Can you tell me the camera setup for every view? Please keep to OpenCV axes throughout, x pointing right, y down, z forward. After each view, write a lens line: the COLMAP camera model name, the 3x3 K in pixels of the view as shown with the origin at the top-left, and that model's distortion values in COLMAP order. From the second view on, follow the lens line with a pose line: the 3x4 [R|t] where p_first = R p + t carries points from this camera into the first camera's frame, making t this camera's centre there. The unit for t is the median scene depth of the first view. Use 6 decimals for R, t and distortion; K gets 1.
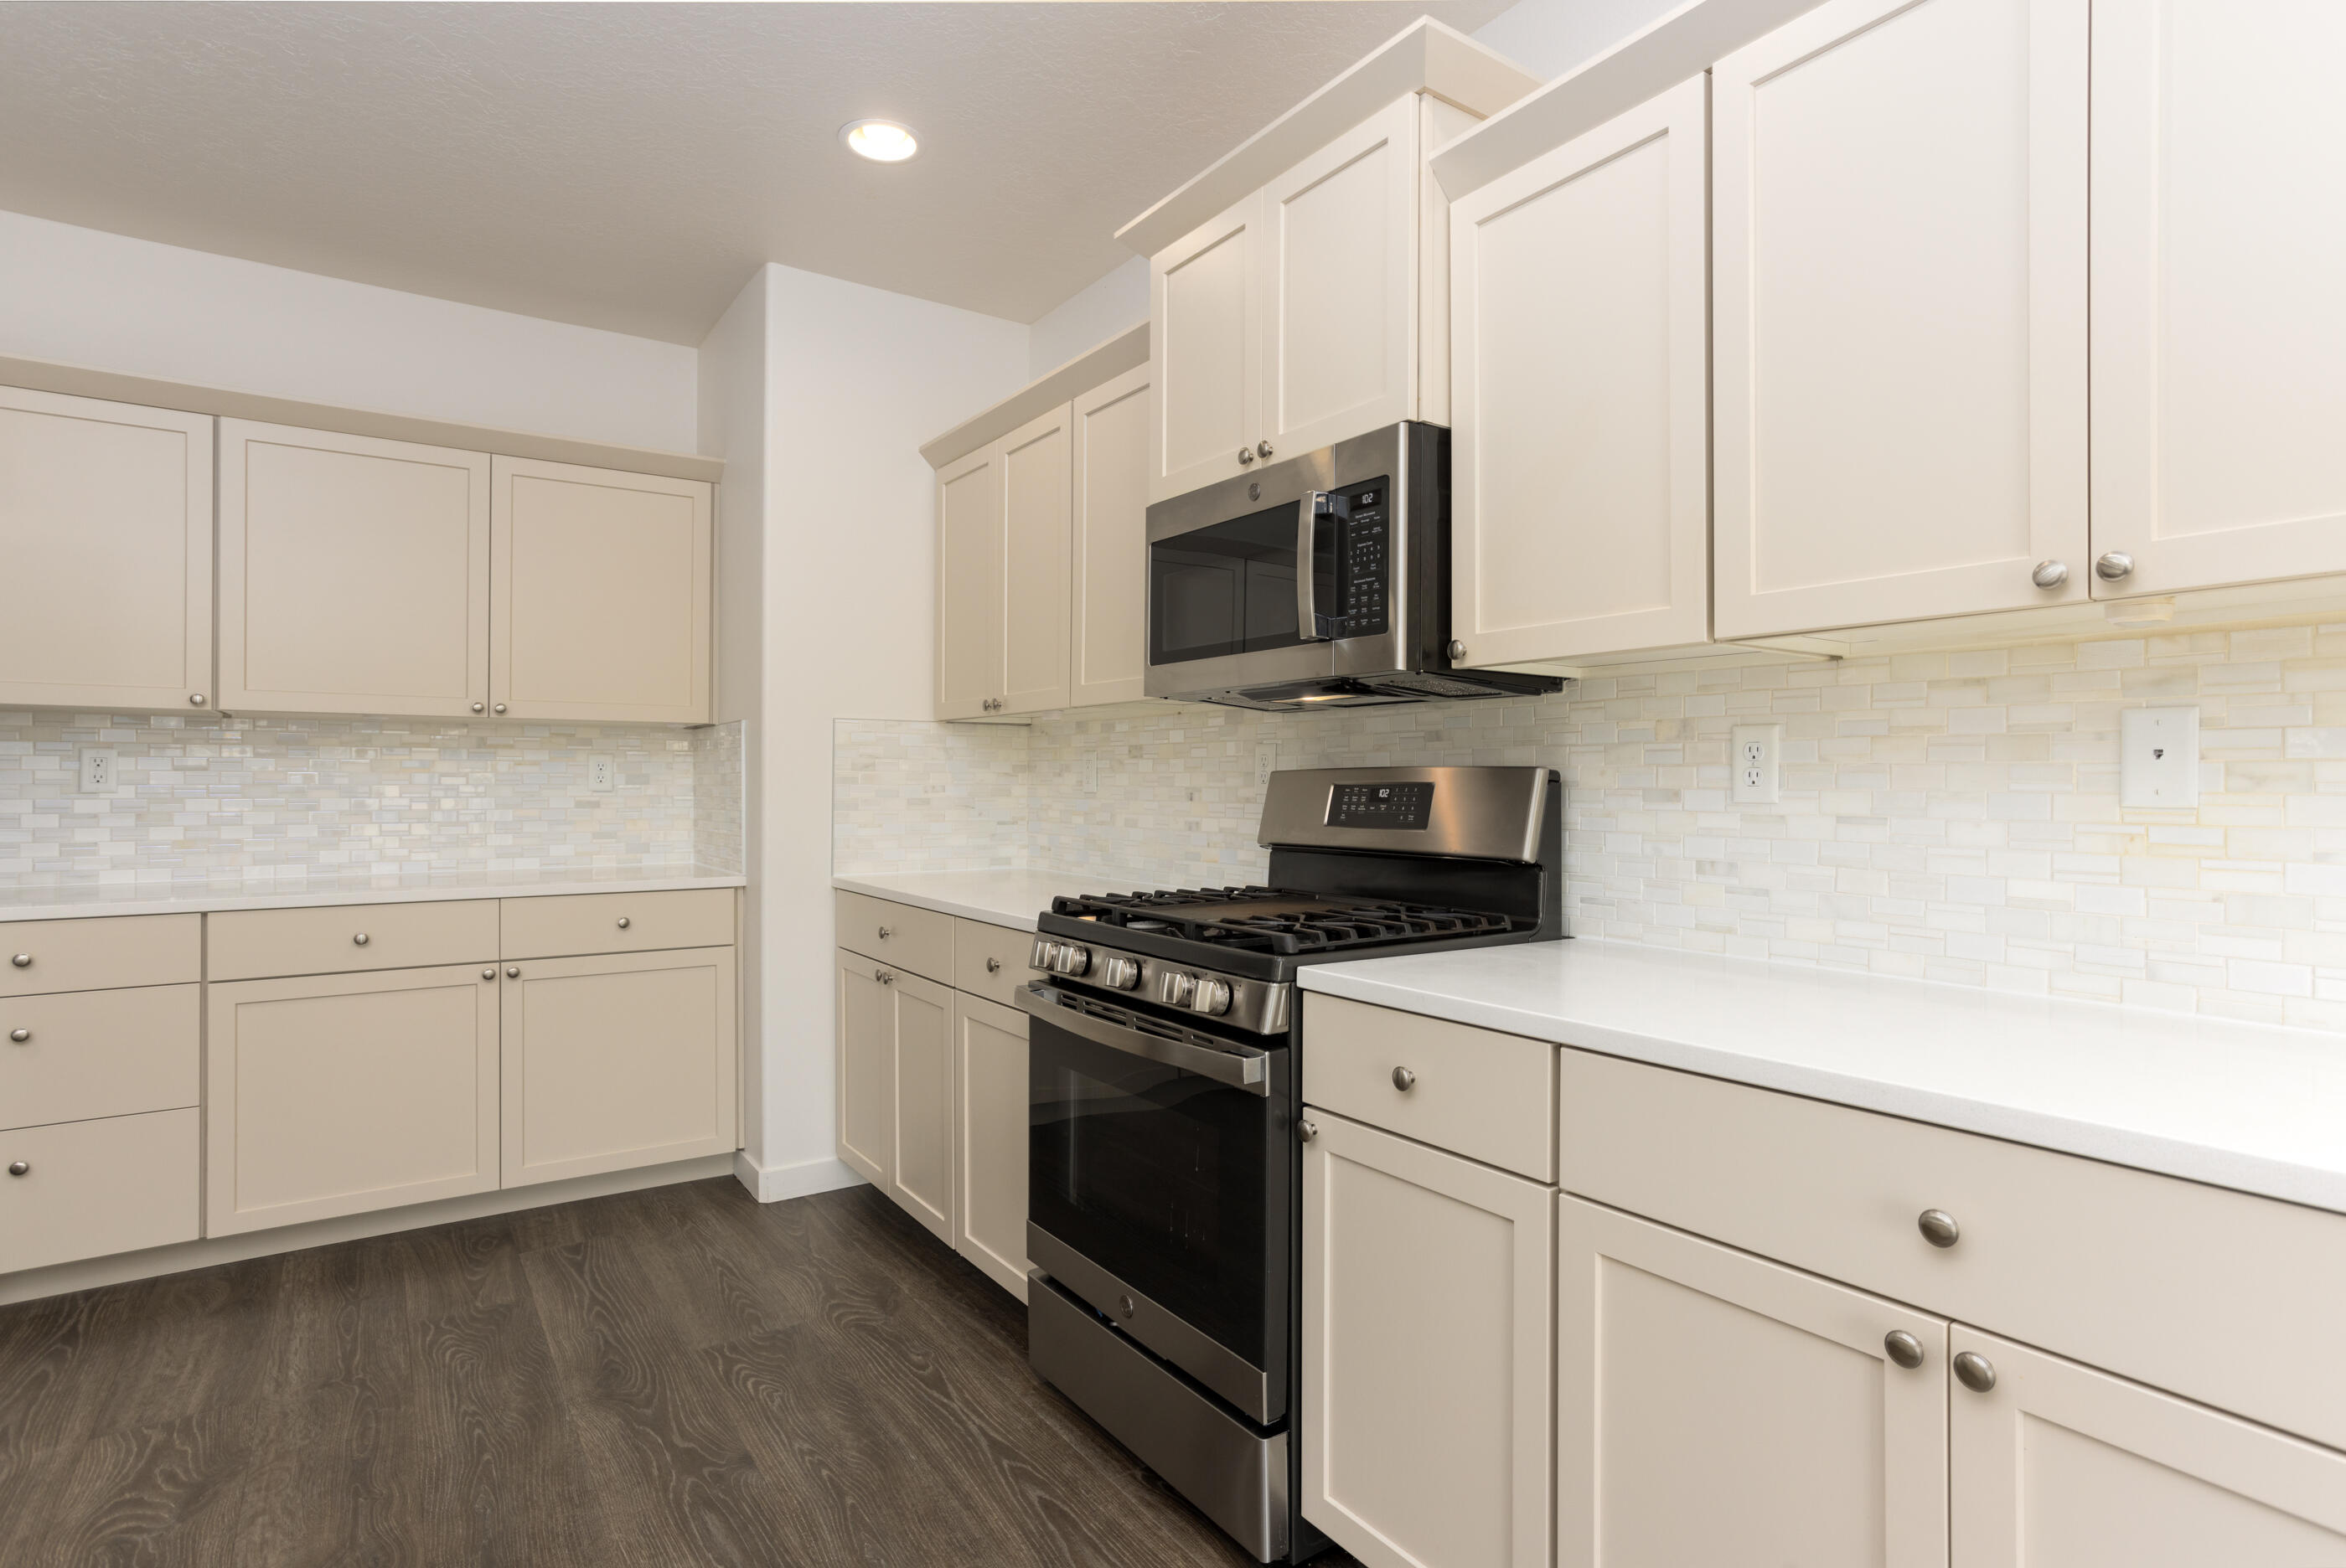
lens RADIAL K [[1198.0, 0, 1185.8], [0, 1198.0, 774.4], [0, 0, 1]] dist [-0.041873, 0.027094]
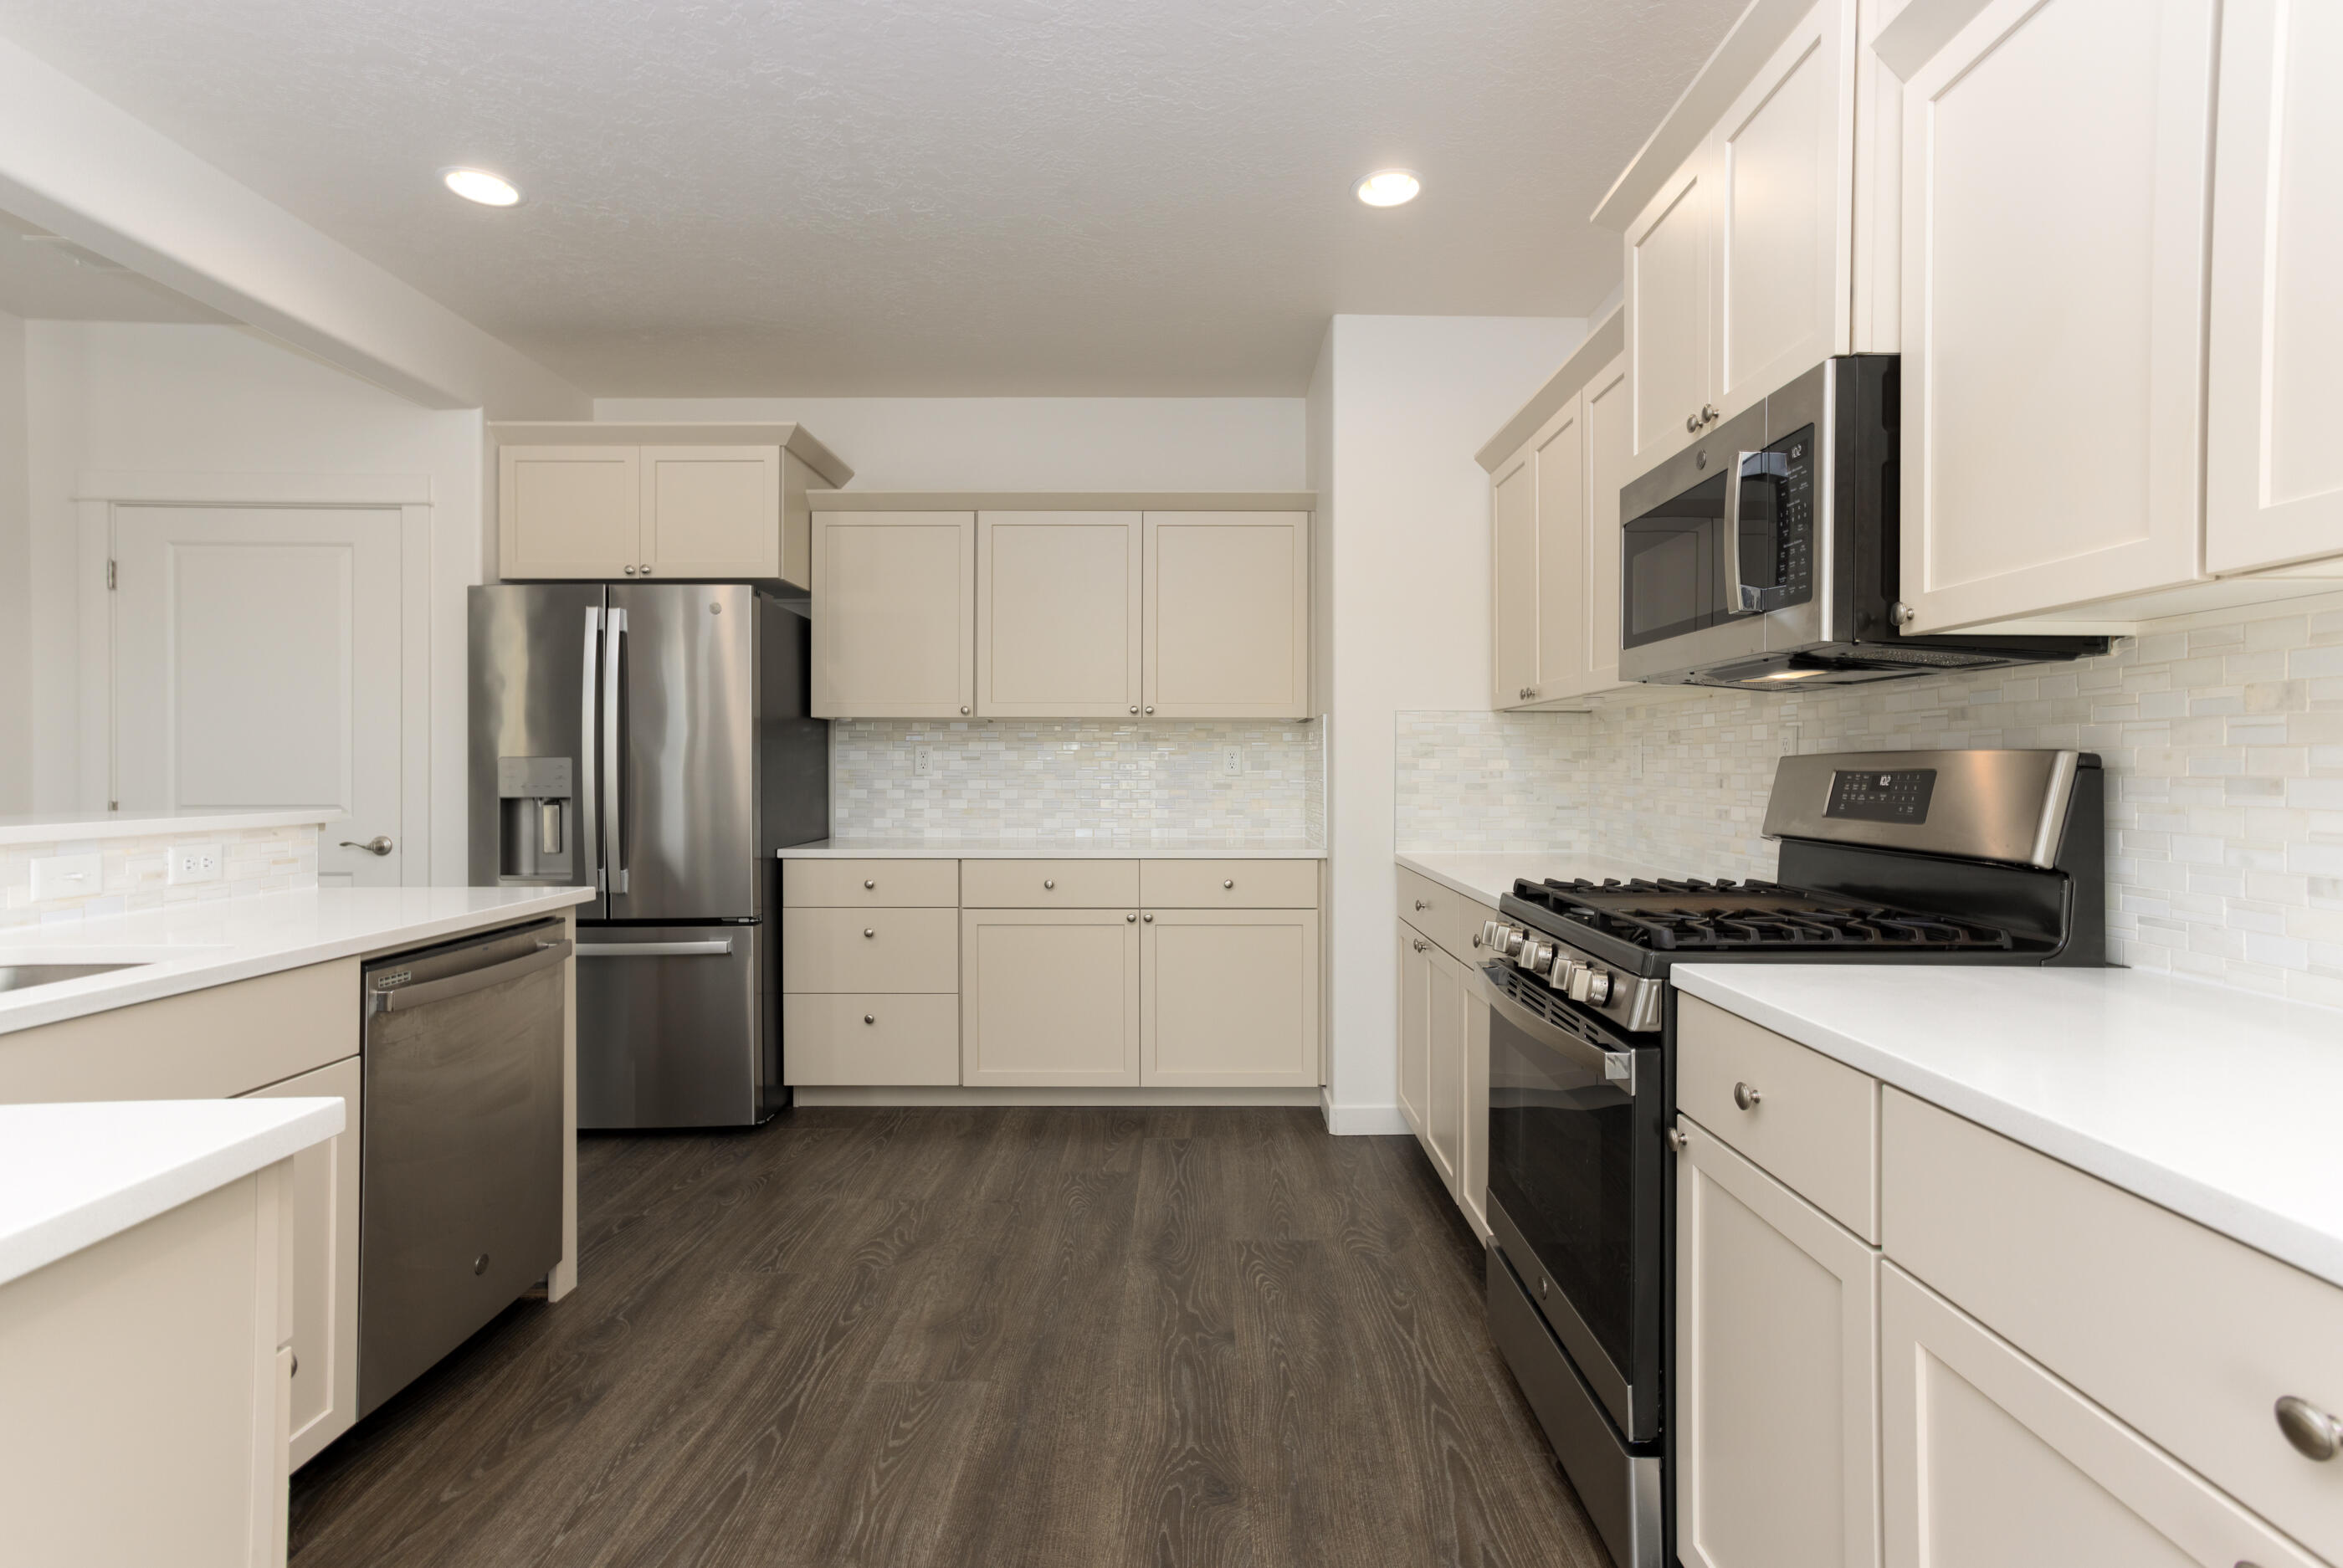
lens RADIAL K [[1122.5, 0, 1186.5], [0, 1122.5, 759.8], [0, 0, 1]] dist [-0.038974, 0.036063]
pose [[0.822204, -0.003940, -0.569179, 0.198302], [0.003444, 0.999992, -0.001947, 0.000149], [0.569182, -0.000360, 0.822211, 0.042485]]
